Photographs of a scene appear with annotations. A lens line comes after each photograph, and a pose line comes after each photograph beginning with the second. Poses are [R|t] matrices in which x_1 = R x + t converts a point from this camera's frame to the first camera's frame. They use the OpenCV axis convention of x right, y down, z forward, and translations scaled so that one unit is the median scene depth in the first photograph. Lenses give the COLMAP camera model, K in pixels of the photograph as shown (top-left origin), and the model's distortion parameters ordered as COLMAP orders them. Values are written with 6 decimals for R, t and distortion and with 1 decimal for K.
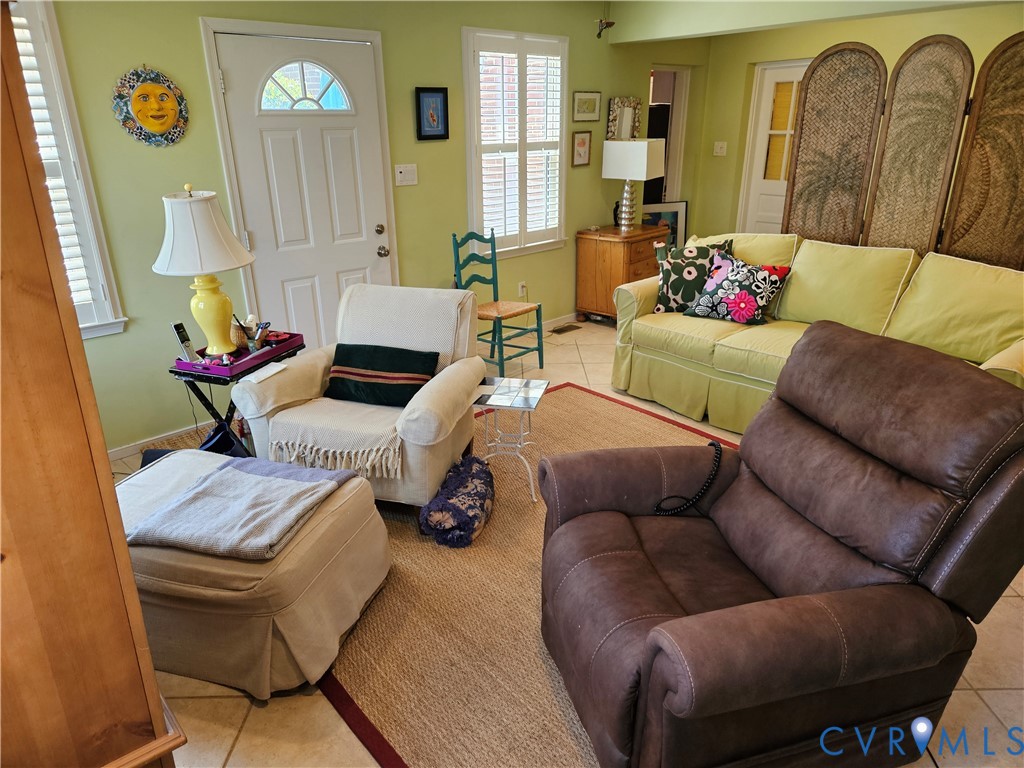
lens RADIAL K [[686.3, 0, 507.5], [0, 686.3, 396.6], [0, 0, 1]] dist [0.072792, -0.063244]
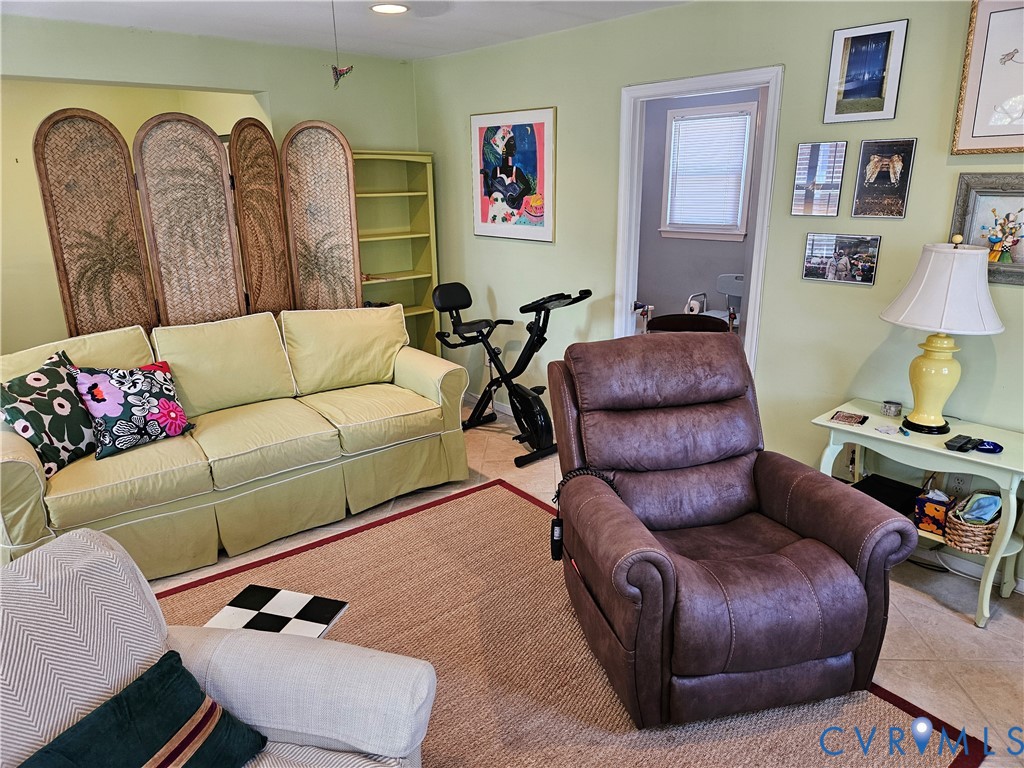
lens RADIAL K [[686.3, 0, 504.4], [0, 686.3, 388.9], [0, 0, 1]] dist [0.072792, -0.063244]
pose [[0.043692, -0.282760, 0.958195, -0.402061], [0.383376, 0.890427, 0.245280, -0.204553], [-0.922558, 0.356632, 0.147308, 0.500731]]
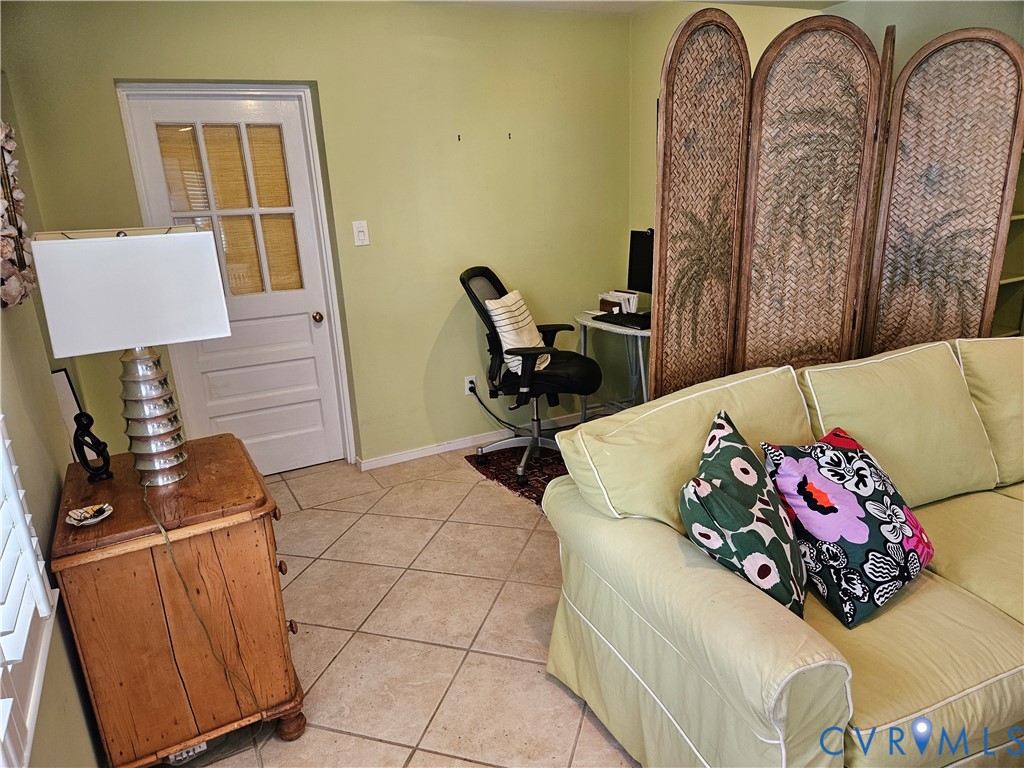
lens RADIAL K [[686.3, 0, 499.6], [0, 686.3, 397.9], [0, 0, 1]] dist [0.072792, -0.063244]
pose [[0.298636, -0.280851, 0.912107, -0.118198], [0.397666, 0.905418, 0.148590, -0.376178], [-0.867570, 0.318340, 0.382076, 1.011012]]
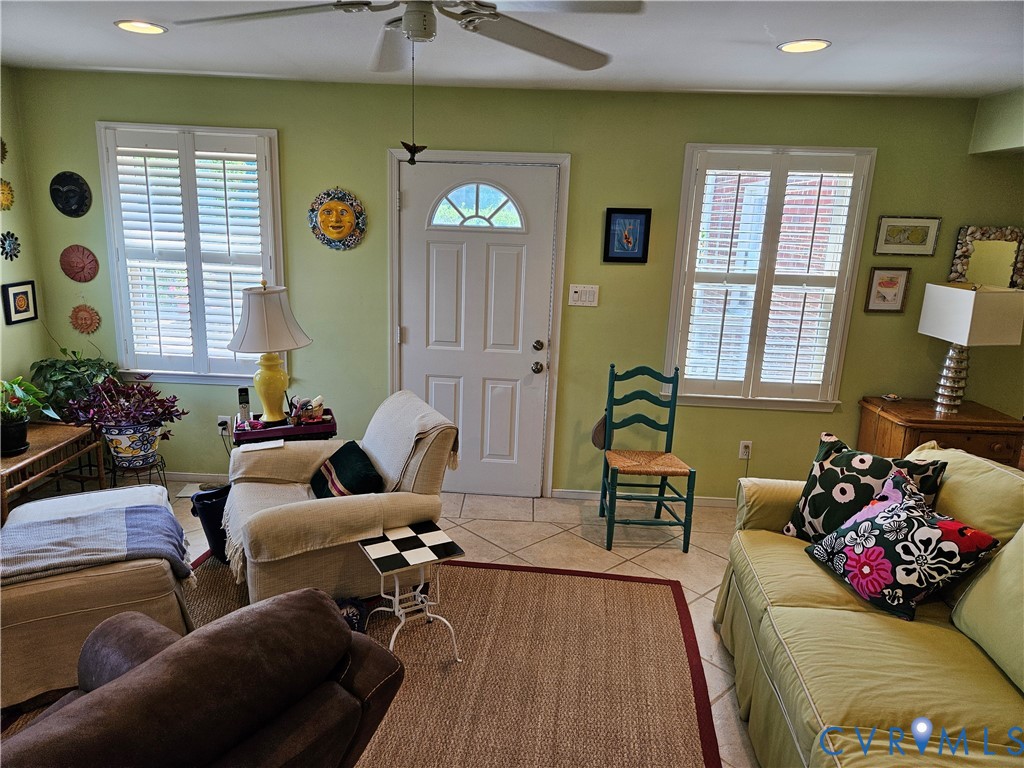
lens RADIAL K [[686.3, 0, 502.0], [0, 686.3, 383.9], [0, 0, 1]] dist [0.072792, -0.063244]
pose [[0.680027, 0.209327, -0.702670, 0.501228], [-0.313679, 0.949302, -0.020772, -0.168470], [0.662698, 0.234538, 0.711213, 0.324854]]
